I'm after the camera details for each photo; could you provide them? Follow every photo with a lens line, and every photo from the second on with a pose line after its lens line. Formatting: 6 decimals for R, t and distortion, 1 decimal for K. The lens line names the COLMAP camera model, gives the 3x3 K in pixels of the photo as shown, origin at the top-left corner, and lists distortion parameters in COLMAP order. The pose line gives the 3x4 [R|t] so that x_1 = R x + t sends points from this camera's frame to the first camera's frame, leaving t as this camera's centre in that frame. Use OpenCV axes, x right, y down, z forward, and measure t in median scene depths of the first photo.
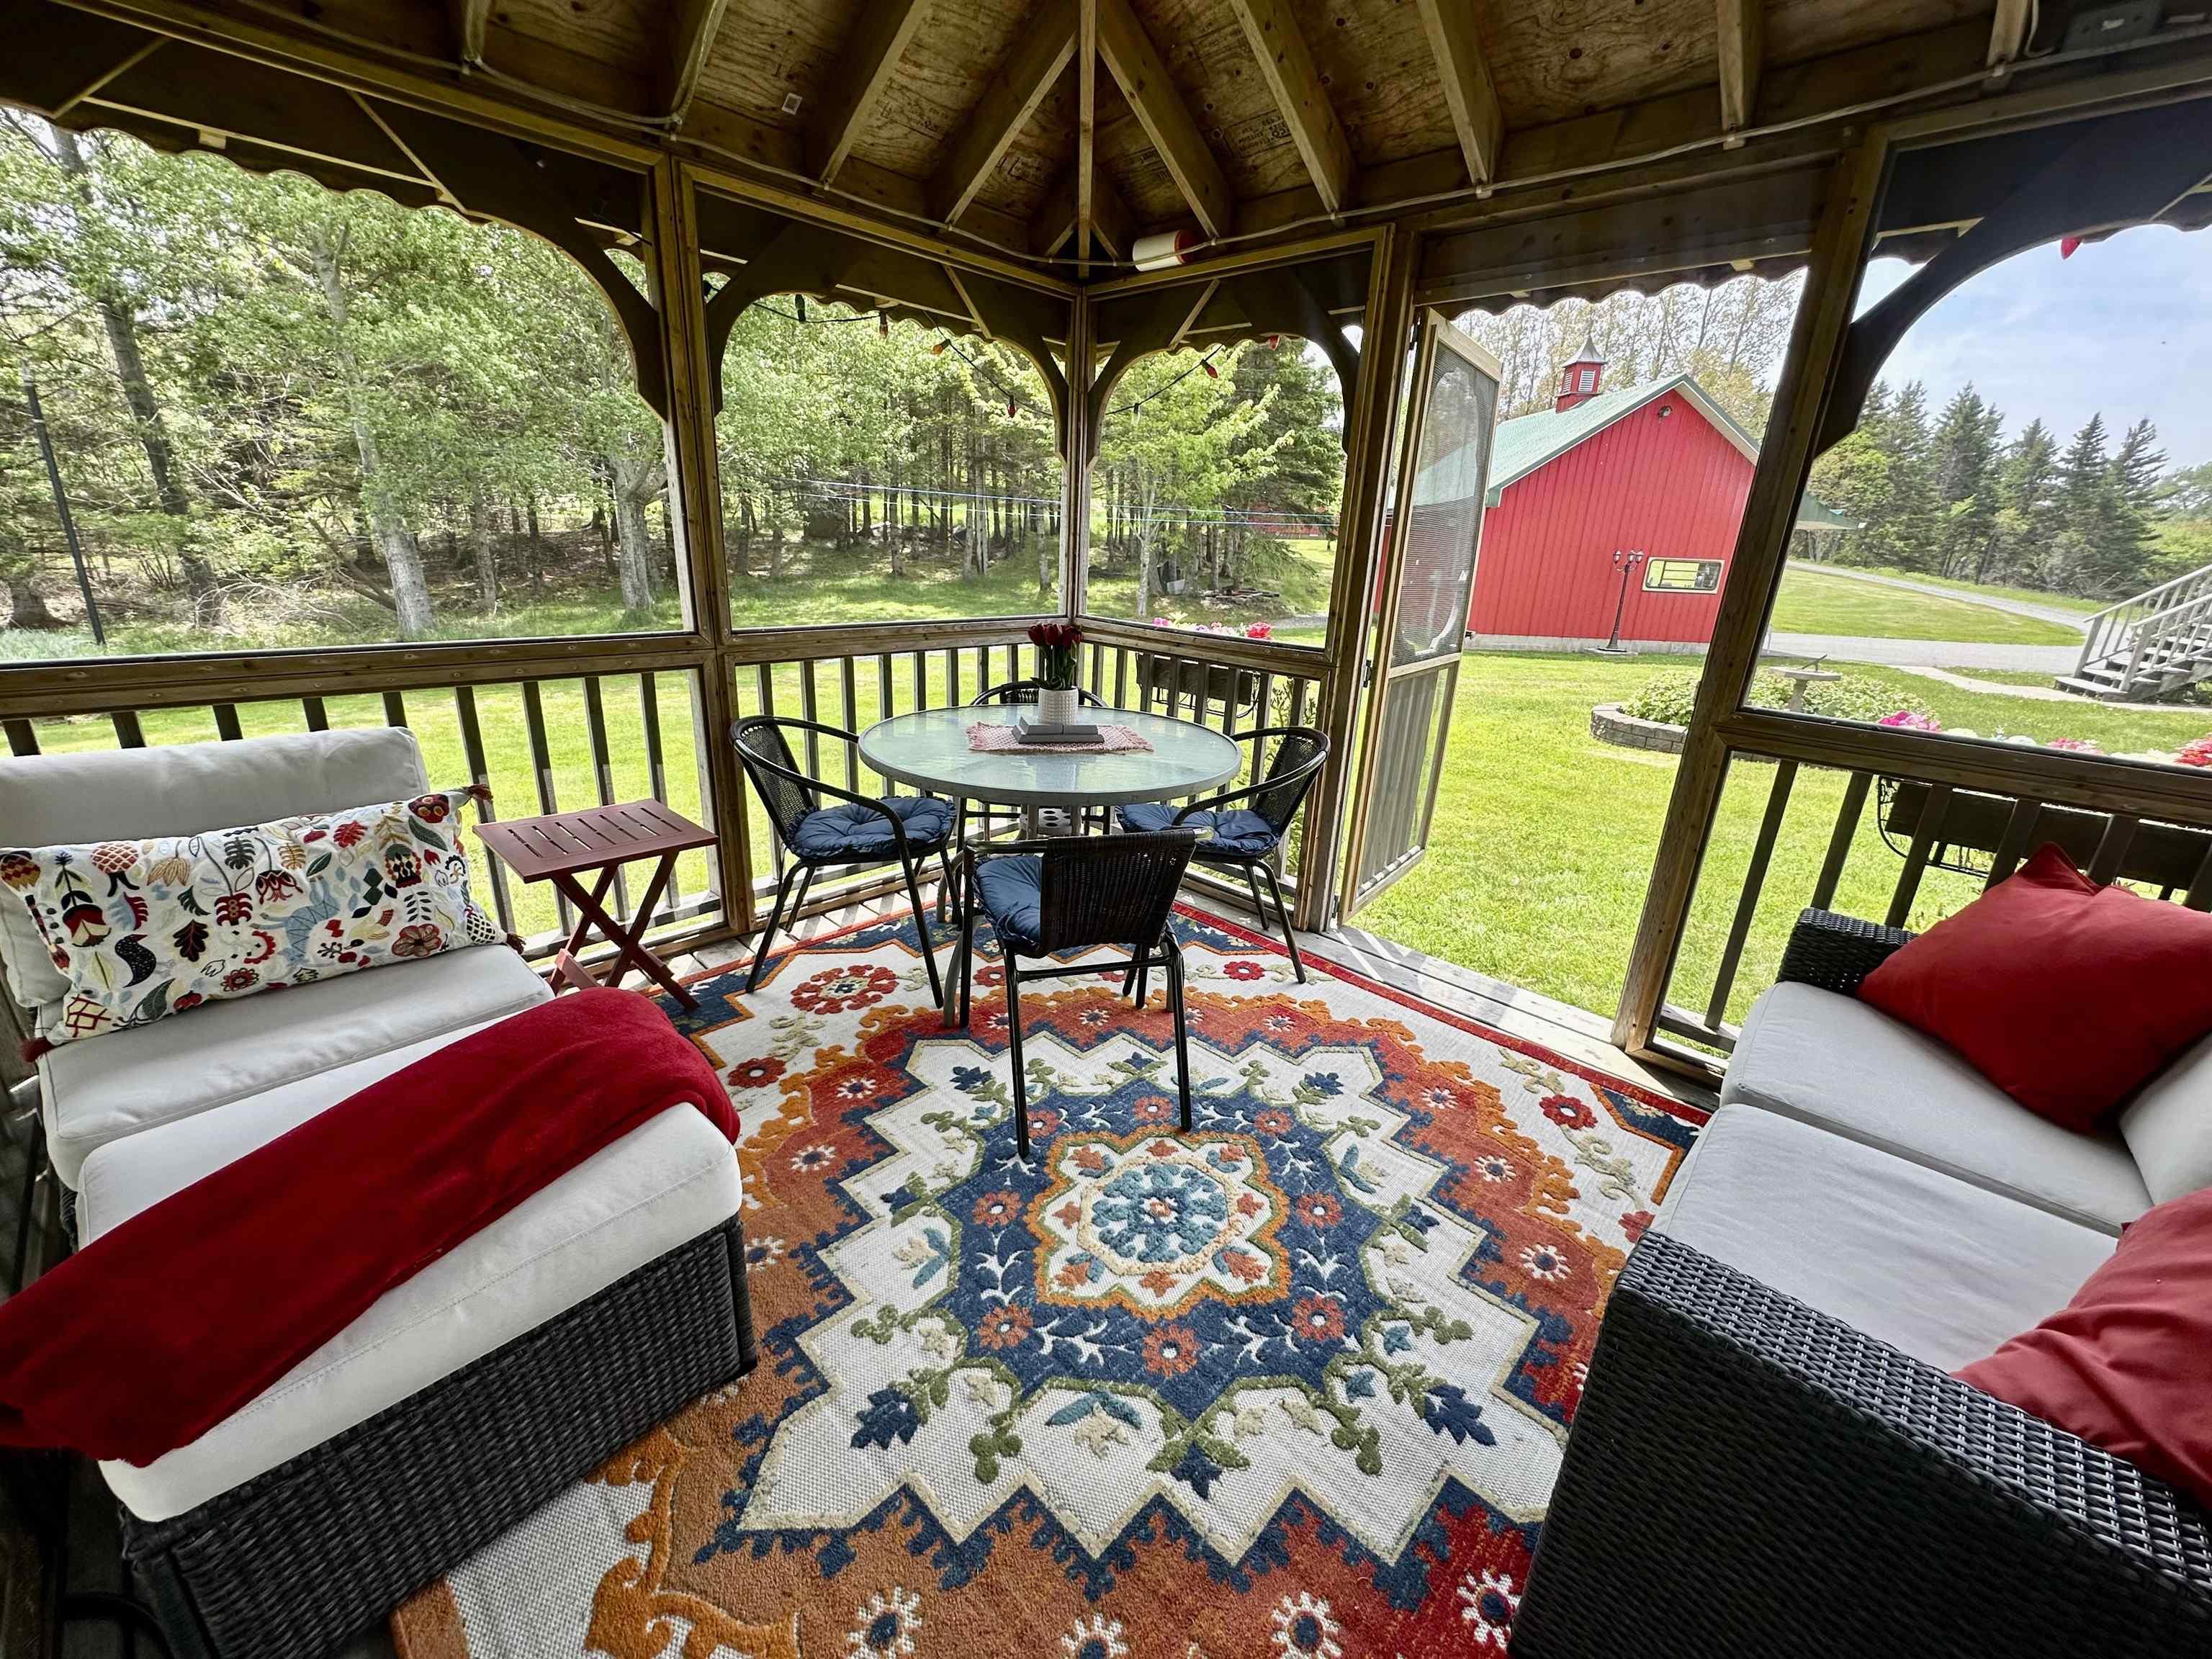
lens RADIAL K [[891.6, 0, 1106.0], [0, 891.6, 829.5], [0, 0, 1]] dist [-0.002031, -0.000186]
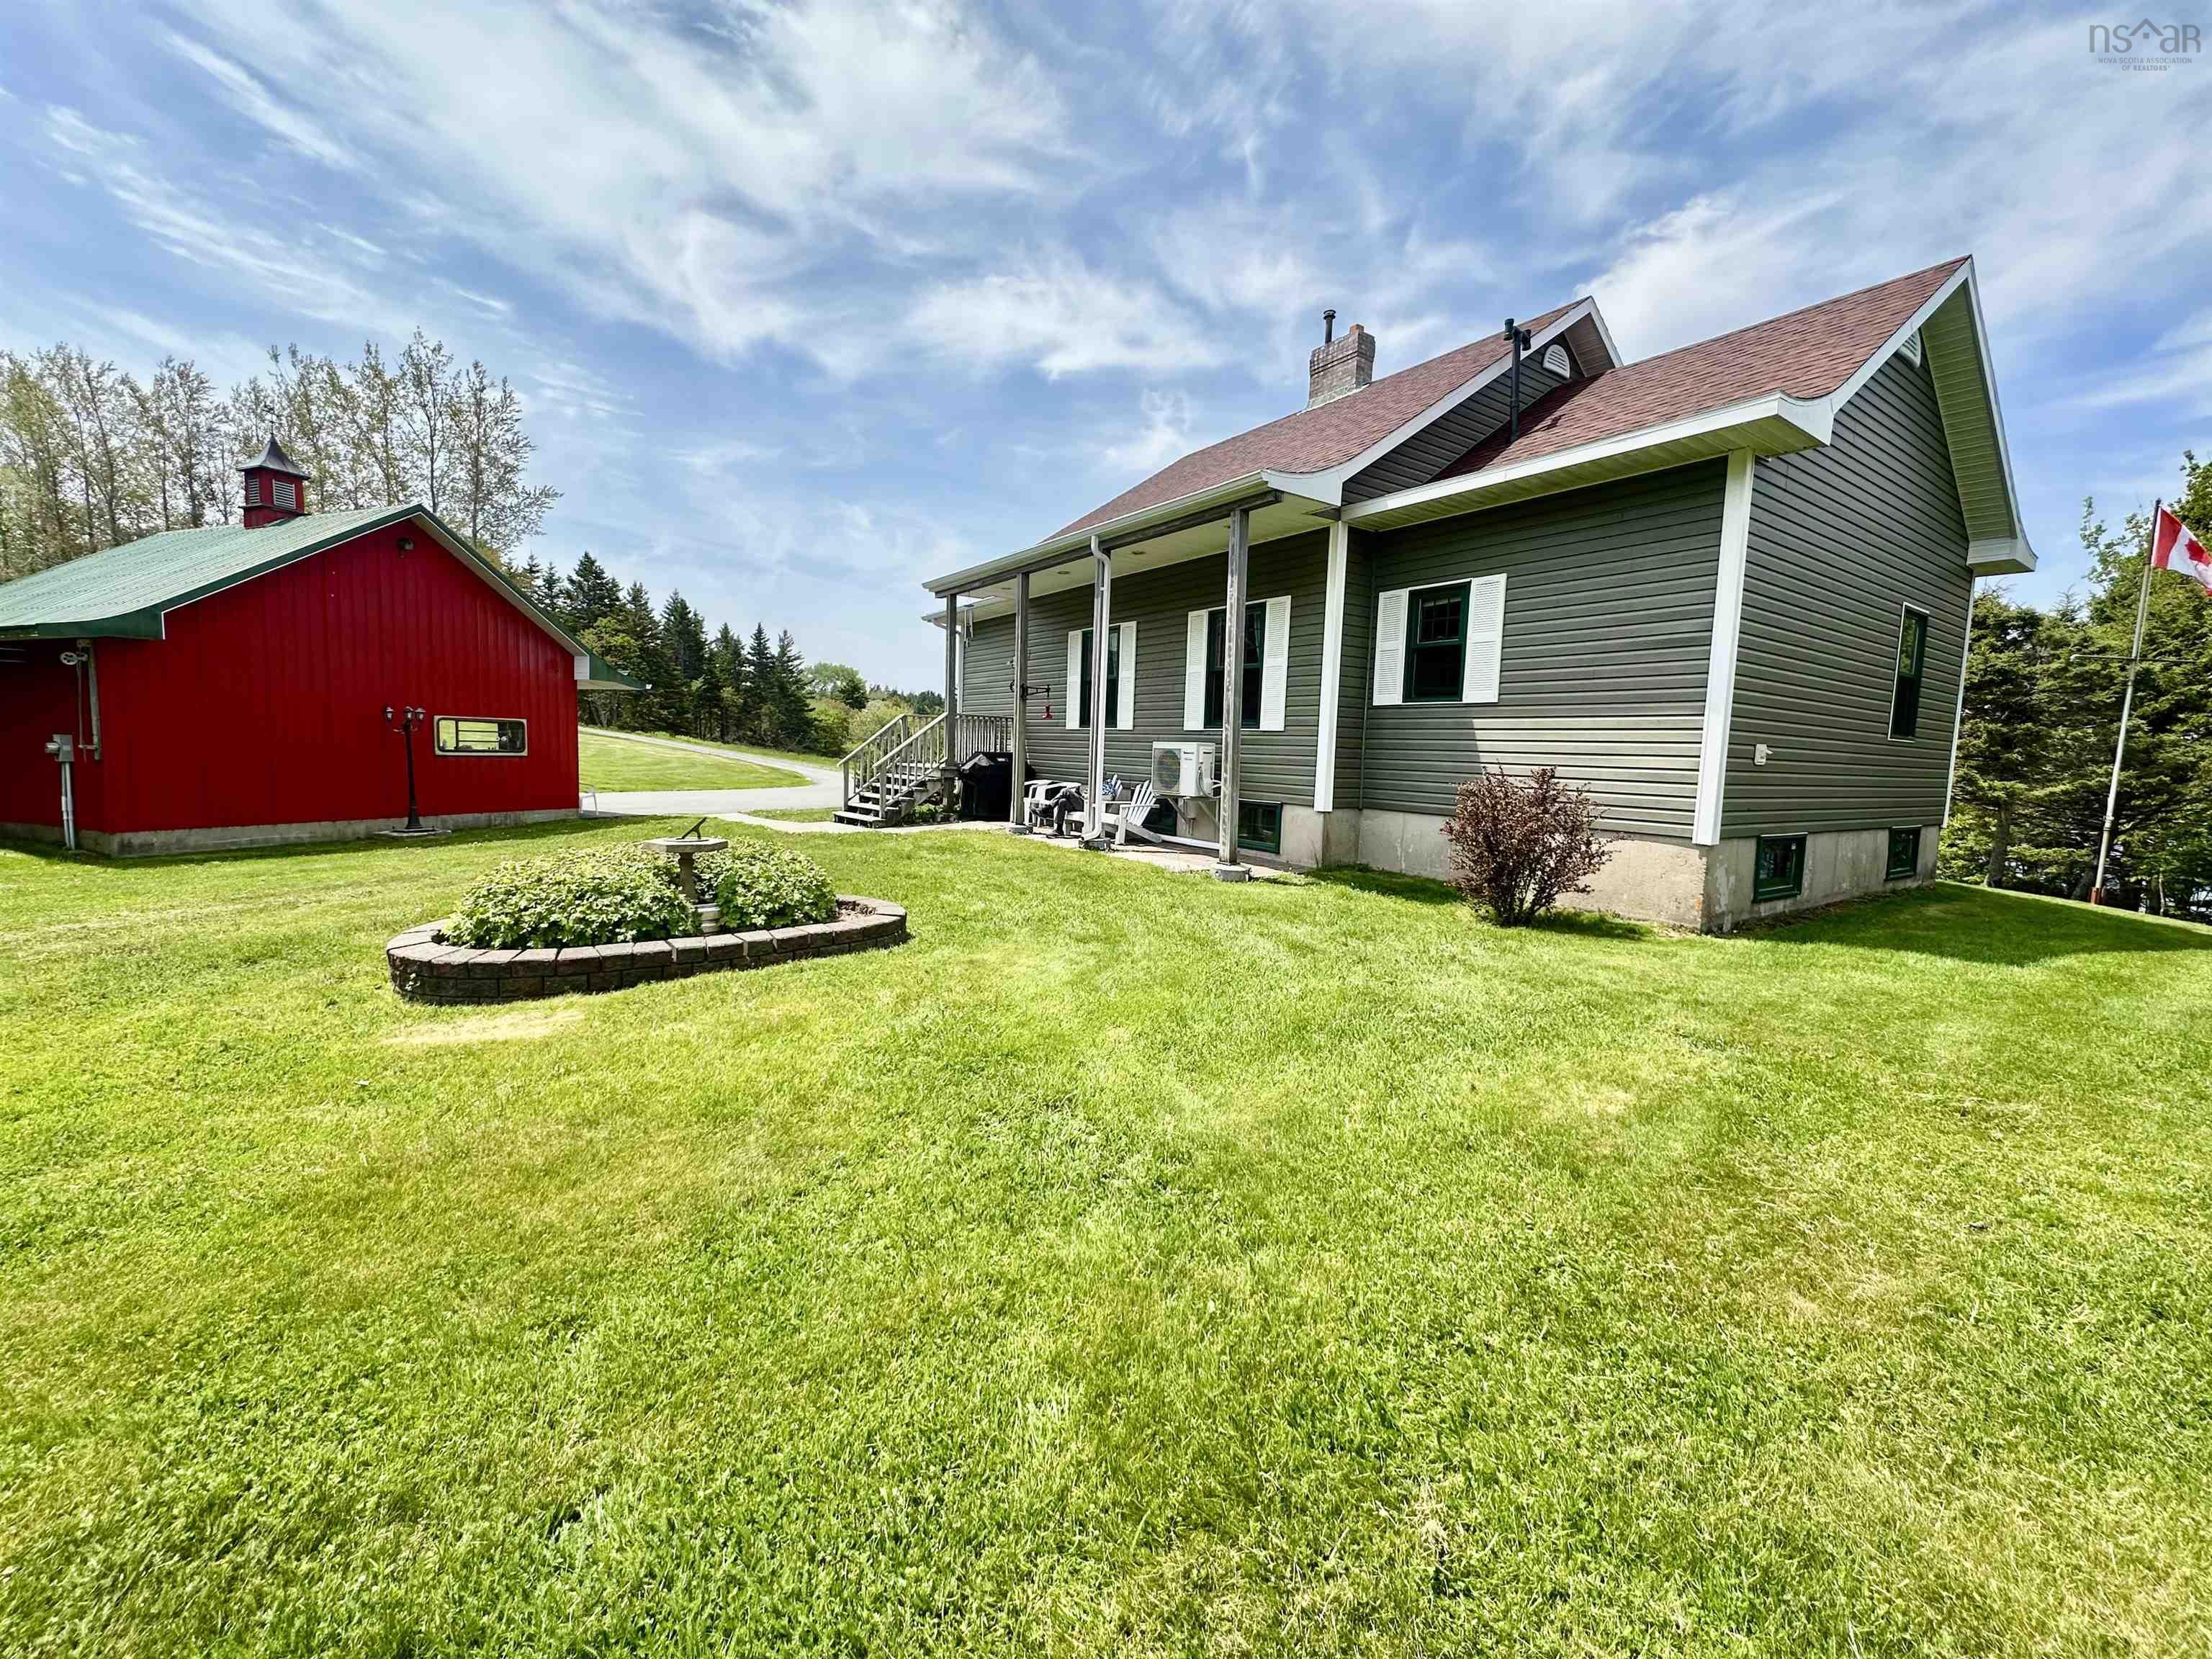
lens RADIAL K [[891.6, 0, 1106.0], [0, 891.6, 829.5], [0, 0, 1]] dist [-0.002031, -0.000186]
pose [[0.392595, -0.110340, 0.913068, 0.089954], [0.272966, 0.962023, -0.001113, -0.034410], [-0.878270, 0.249673, 0.407805, 0.144078]]
